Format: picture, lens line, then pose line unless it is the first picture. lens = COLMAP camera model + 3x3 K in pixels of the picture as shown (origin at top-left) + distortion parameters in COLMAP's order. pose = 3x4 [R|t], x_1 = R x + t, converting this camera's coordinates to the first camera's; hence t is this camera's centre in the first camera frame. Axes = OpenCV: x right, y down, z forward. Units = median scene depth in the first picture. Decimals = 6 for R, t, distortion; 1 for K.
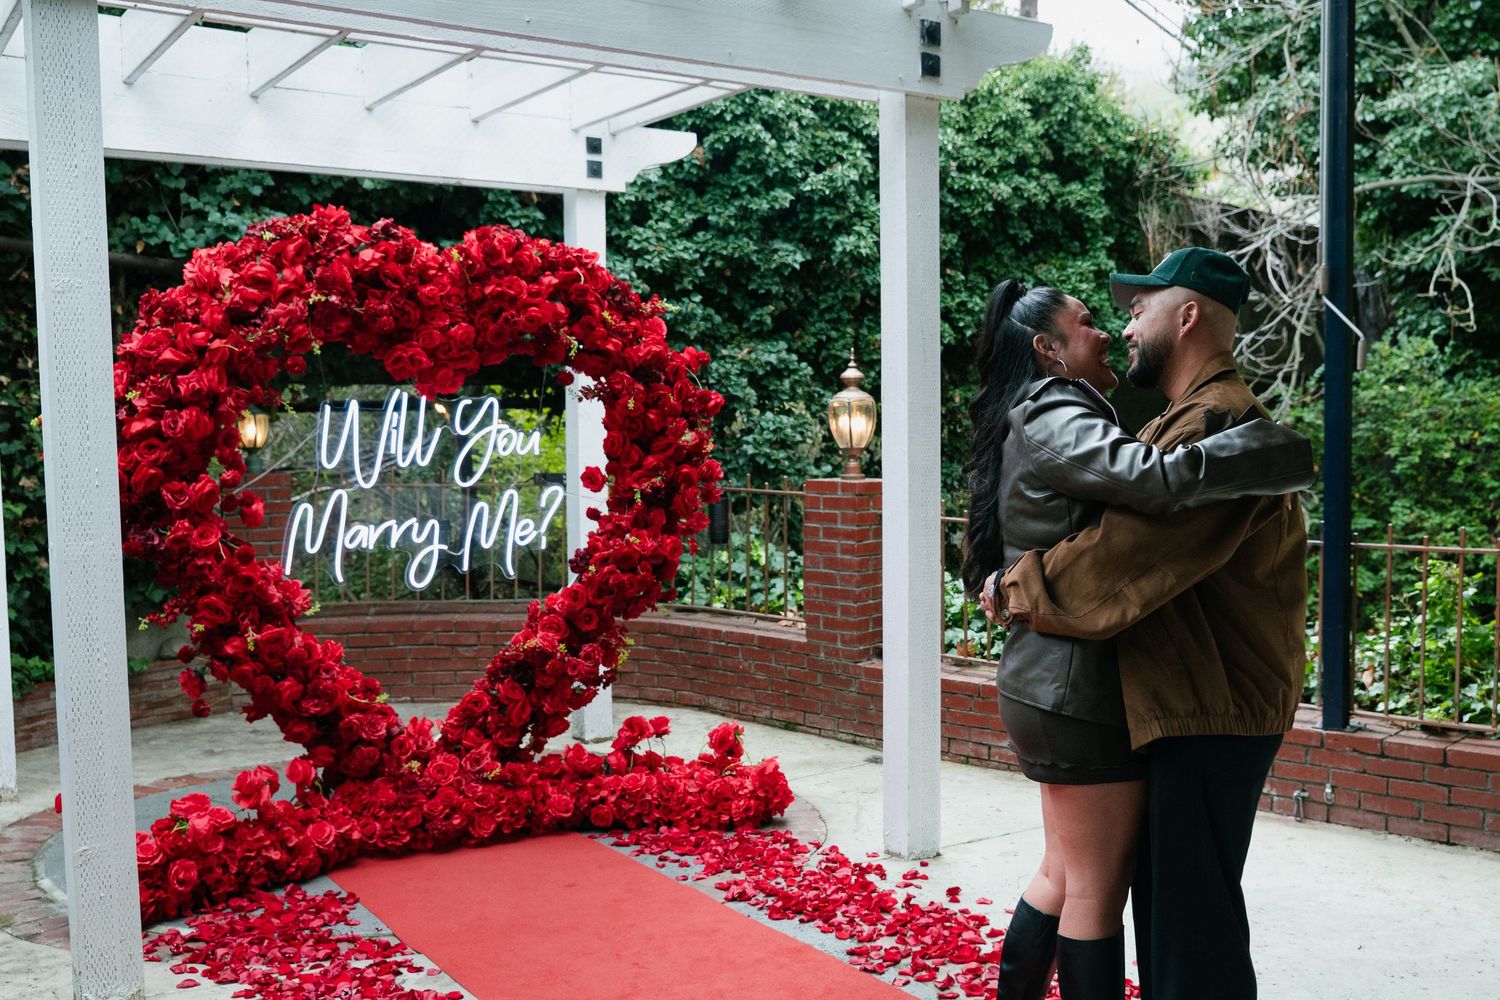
lens RADIAL K [[1294.3, 0, 750.0], [0, 1294.3, 500.0], [0, 0, 1]] dist [0.007005, -0.000394]
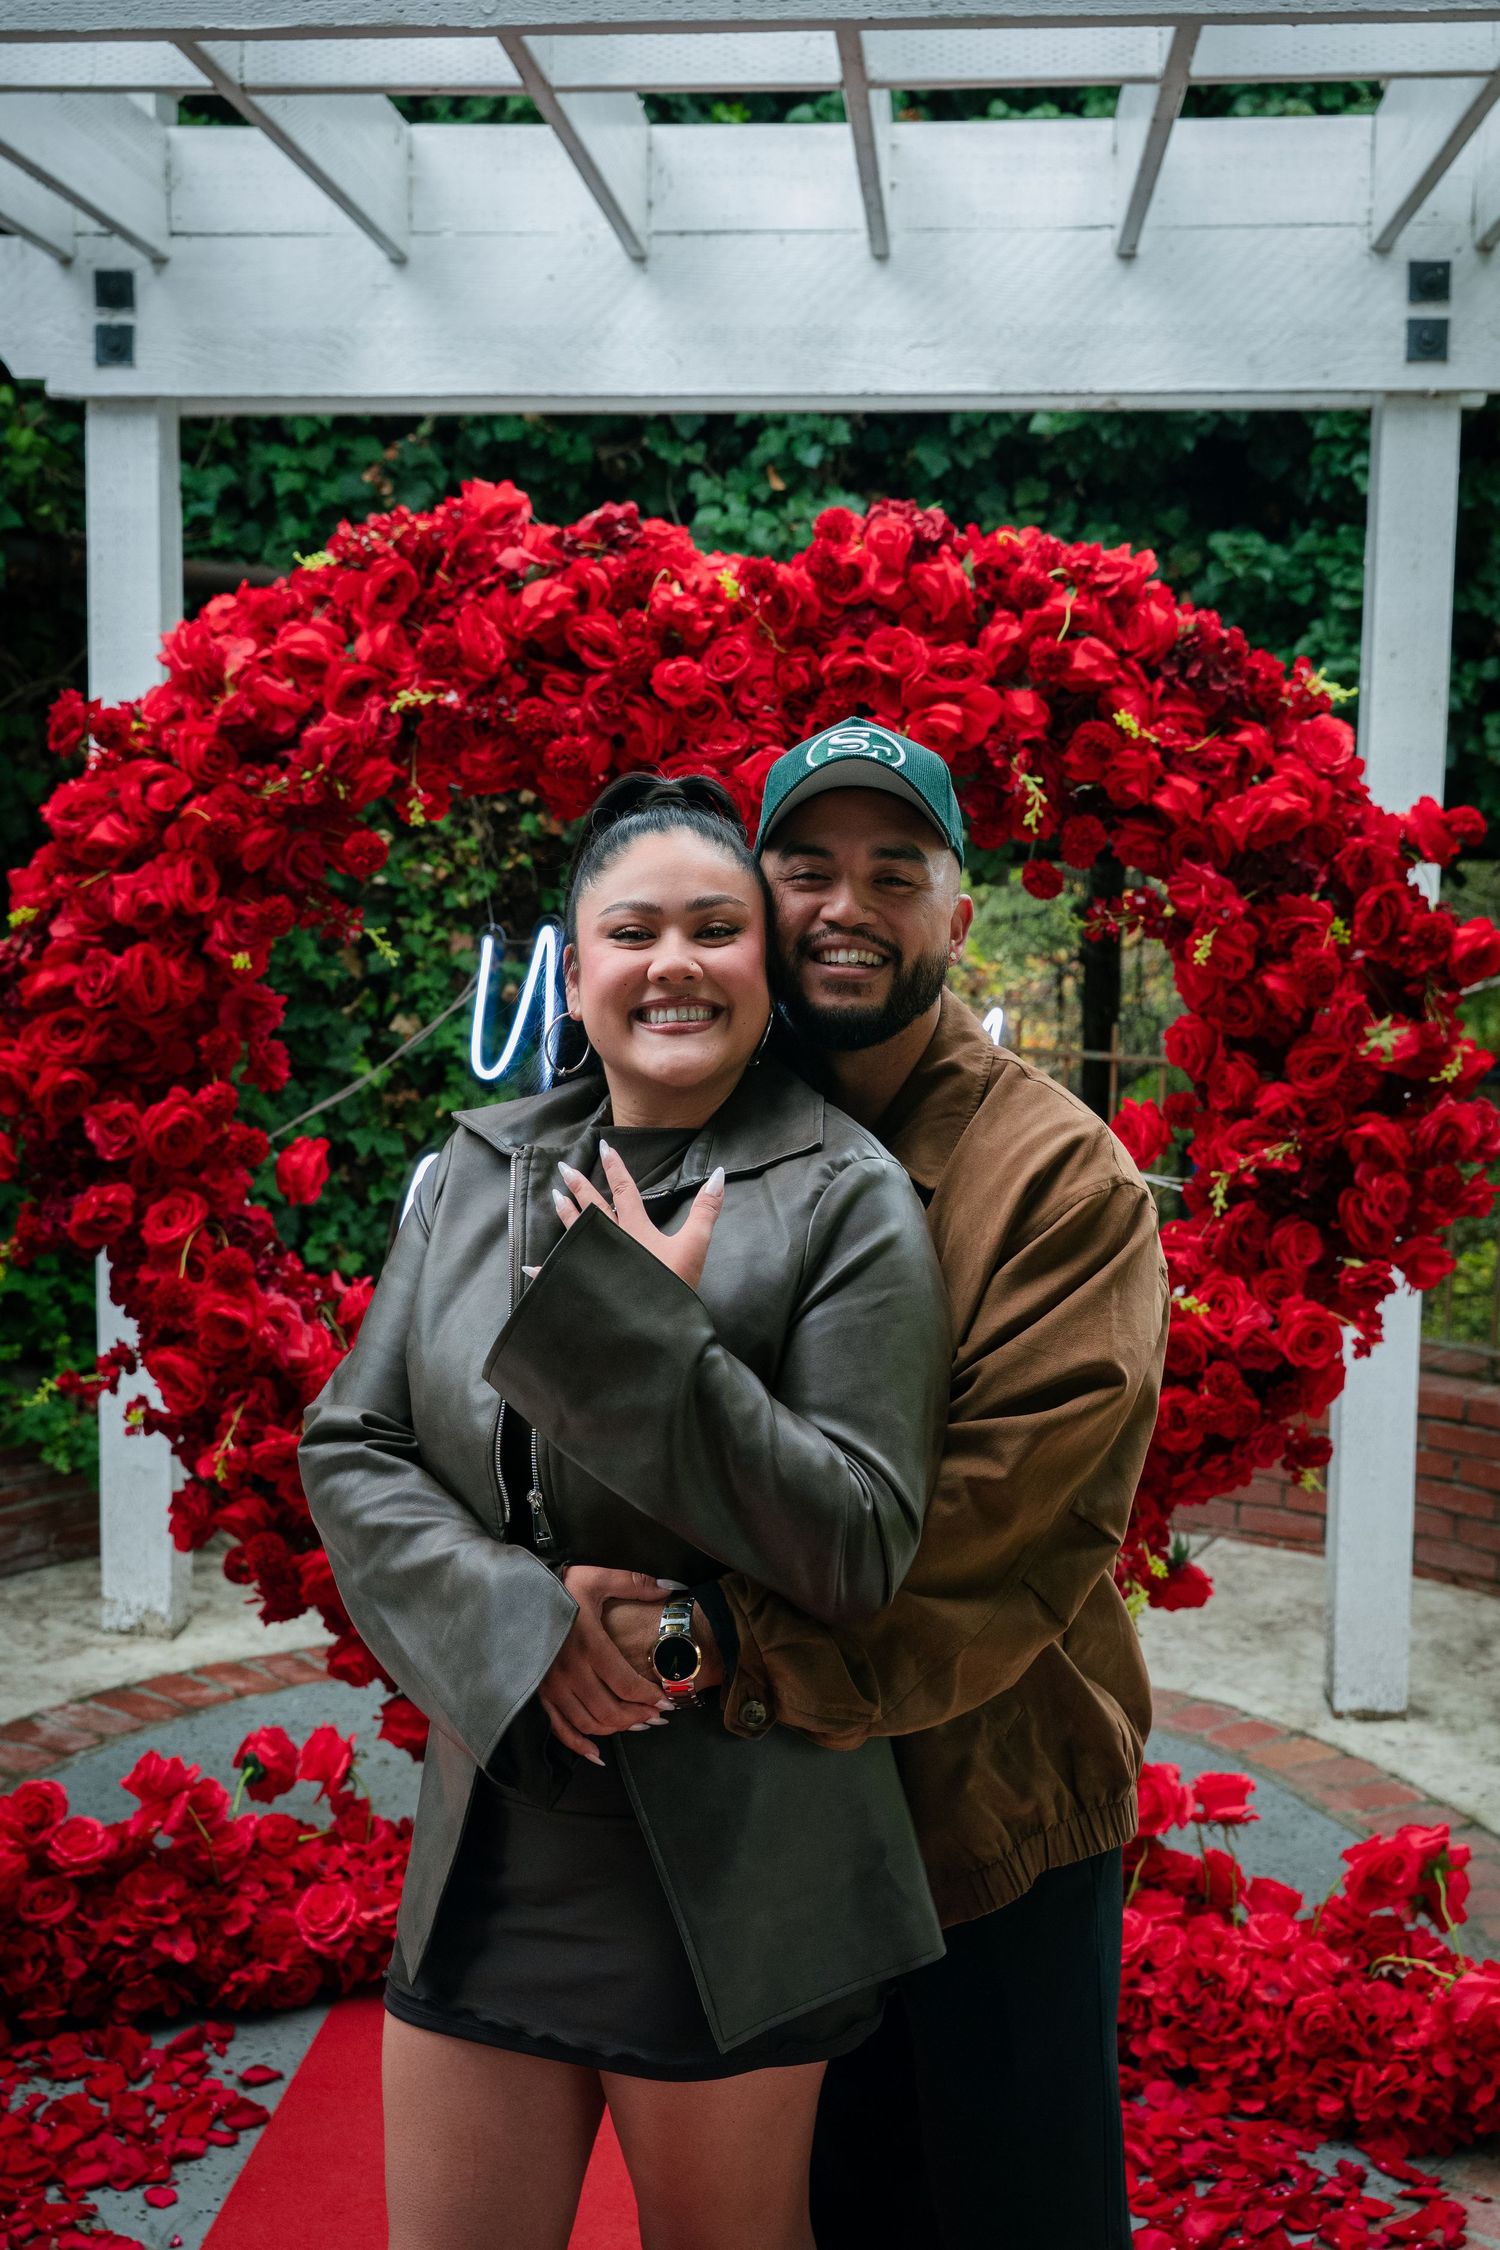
lens RADIAL K [[2422.2, 0, 750.5], [0, 2422.2, 1092.4], [0, 0, 1]] dist [0.006961, -0.011094]
pose [[0.829067, 0.069549, -0.554807, 0.203630], [-0.053121, 0.997543, 0.045668, -0.060307], [0.556620, -0.008390, 0.830725, 0.346858]]
